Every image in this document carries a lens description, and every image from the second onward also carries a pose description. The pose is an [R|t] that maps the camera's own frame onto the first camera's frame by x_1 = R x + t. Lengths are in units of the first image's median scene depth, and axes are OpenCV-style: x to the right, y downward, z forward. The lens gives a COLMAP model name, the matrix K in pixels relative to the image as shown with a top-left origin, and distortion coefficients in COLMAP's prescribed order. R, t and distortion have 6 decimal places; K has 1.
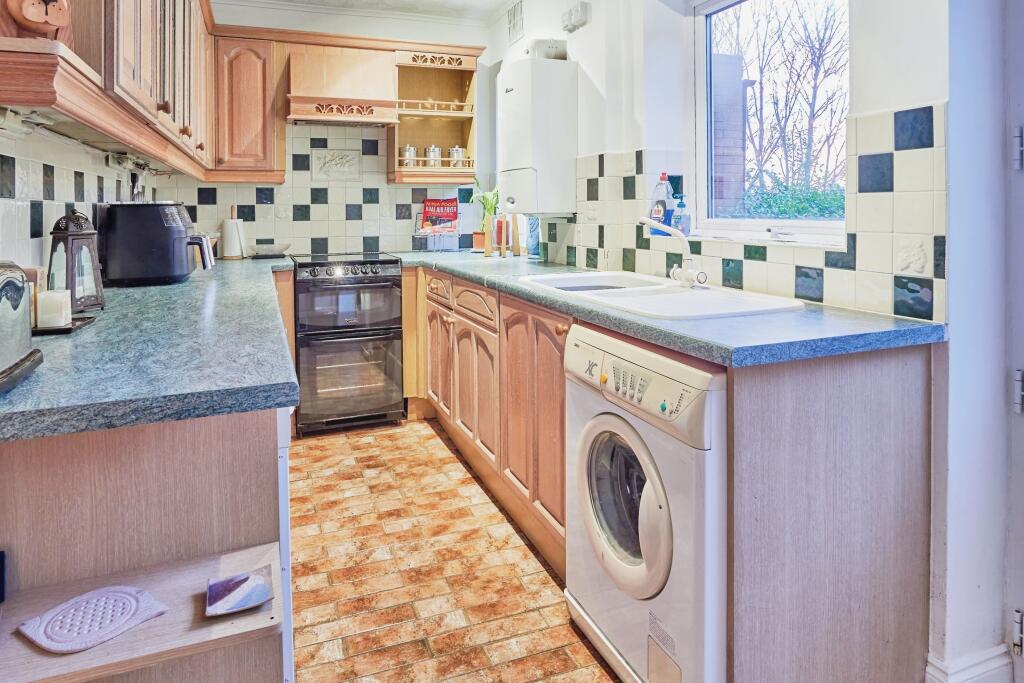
lens RADIAL K [[602.3, 0, 501.0], [0, 602.3, 338.4], [0, 0, 1]] dist [-0.019342, -0.000685]
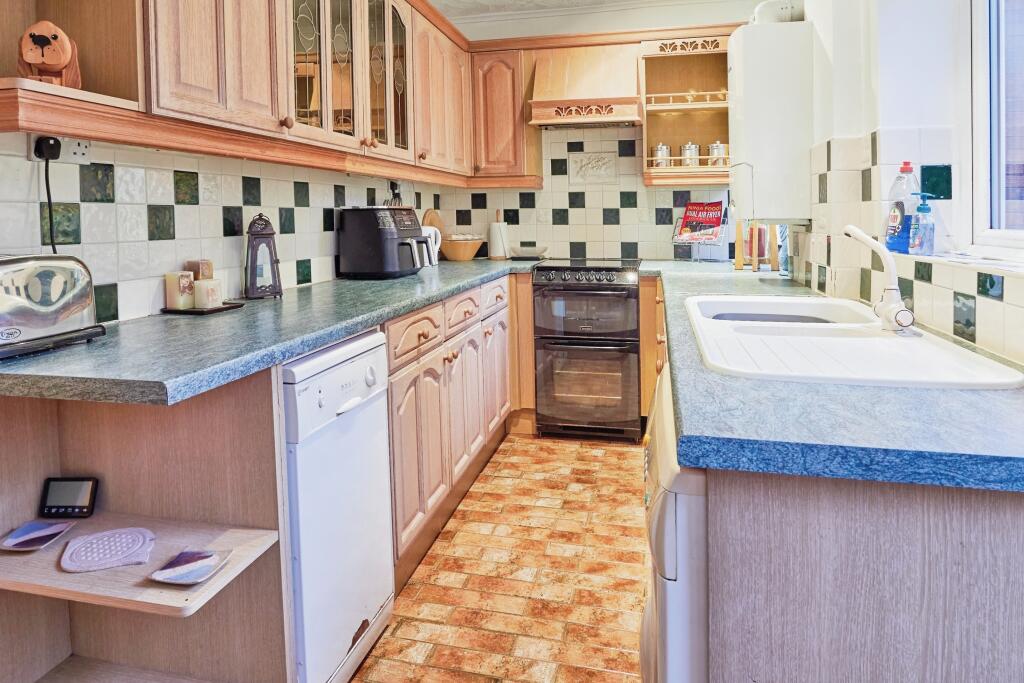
lens RADIAL K [[602.3, 0, 512.0], [0, 602.3, 338.7], [0, 0, 1]] dist [-0.019342, -0.000685]
pose [[0.834104, 0.112403, -0.540034, 0.218894], [-0.115834, 0.992881, 0.027747, -0.031080], [0.539308, 0.039410, 0.841186, 0.143892]]
